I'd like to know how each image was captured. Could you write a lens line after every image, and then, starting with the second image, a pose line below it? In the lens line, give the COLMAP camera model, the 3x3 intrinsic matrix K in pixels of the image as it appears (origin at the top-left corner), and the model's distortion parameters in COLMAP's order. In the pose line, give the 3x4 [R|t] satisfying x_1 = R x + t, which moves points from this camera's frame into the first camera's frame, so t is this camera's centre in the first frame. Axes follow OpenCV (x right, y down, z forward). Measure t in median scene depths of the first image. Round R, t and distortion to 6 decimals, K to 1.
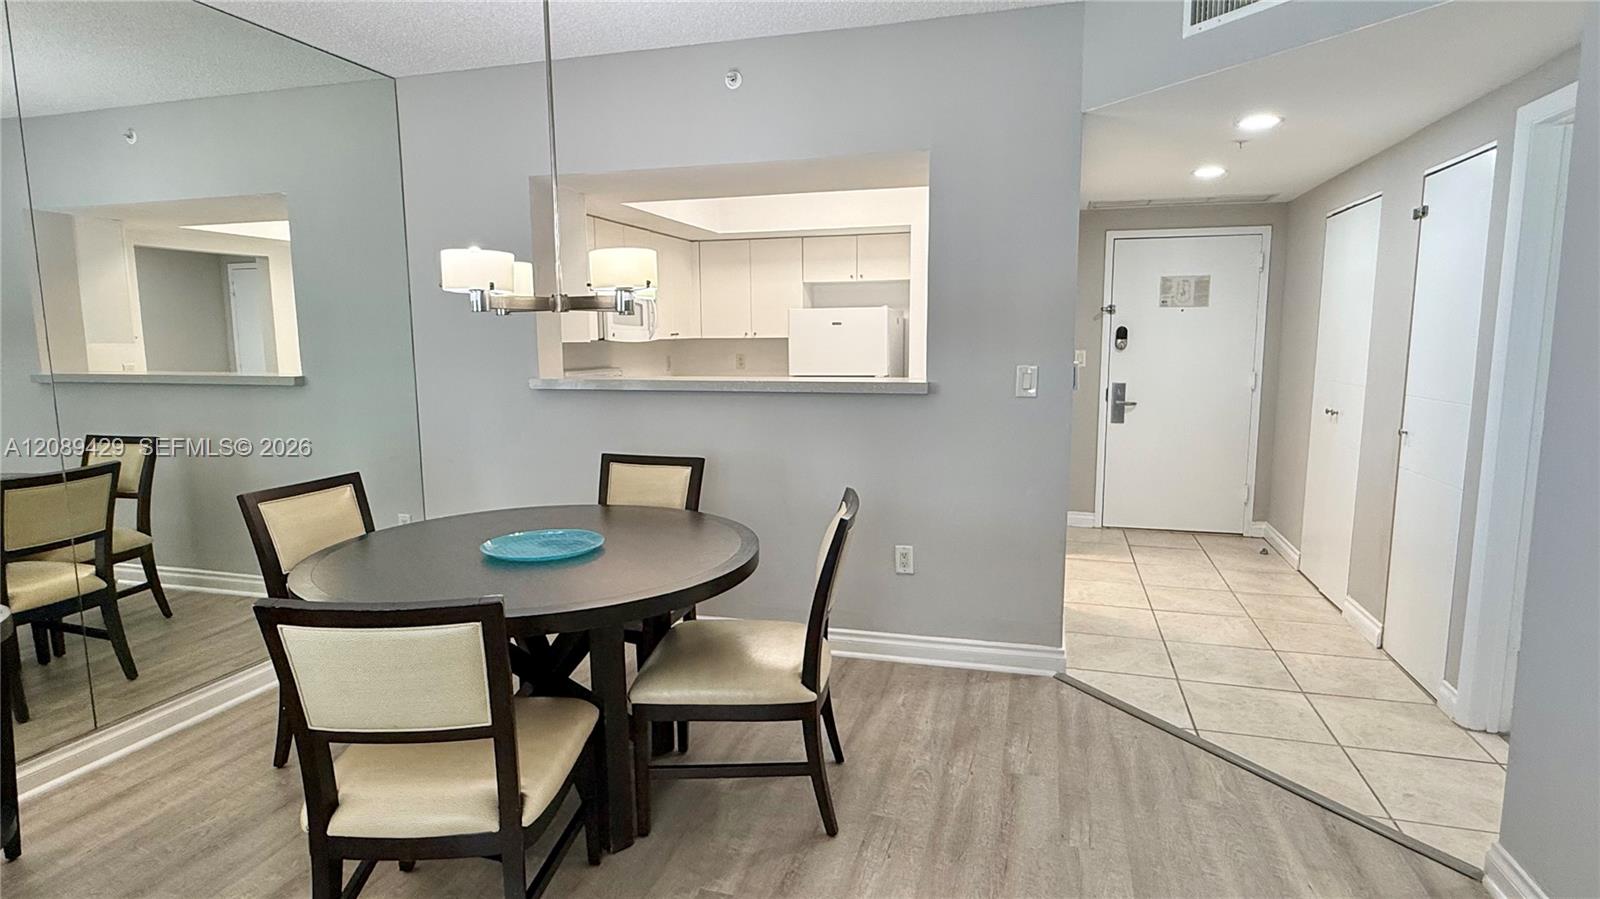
lens RADIAL K [[851.8, 0, 798.7], [0, 851.8, 452.5], [0, 0, 1]] dist [-0.003209, 0.001580]
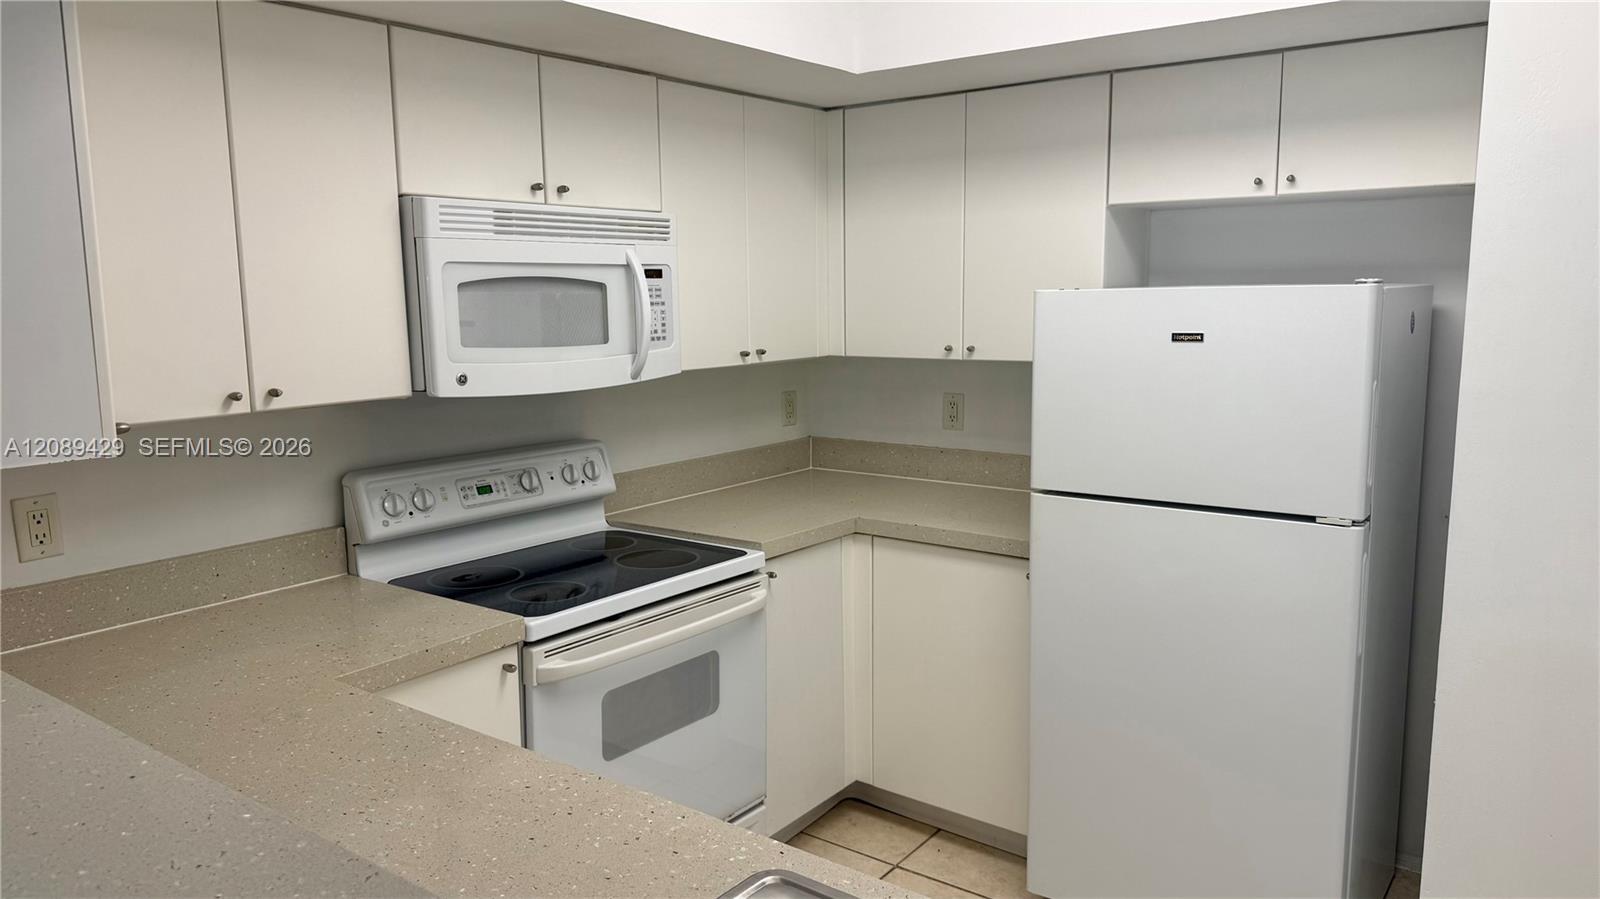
lens RADIAL K [[1117.4, 0, 797.7], [0, 1117.4, 457.2], [0, 0, 1]] dist [0.043709, -0.001318]
pose [[0.932352, 0.051094, -0.357922, 0.075398], [-0.044652, 0.998658, 0.026247, -0.137541], [0.358783, -0.008489, 0.933383, 0.696717]]
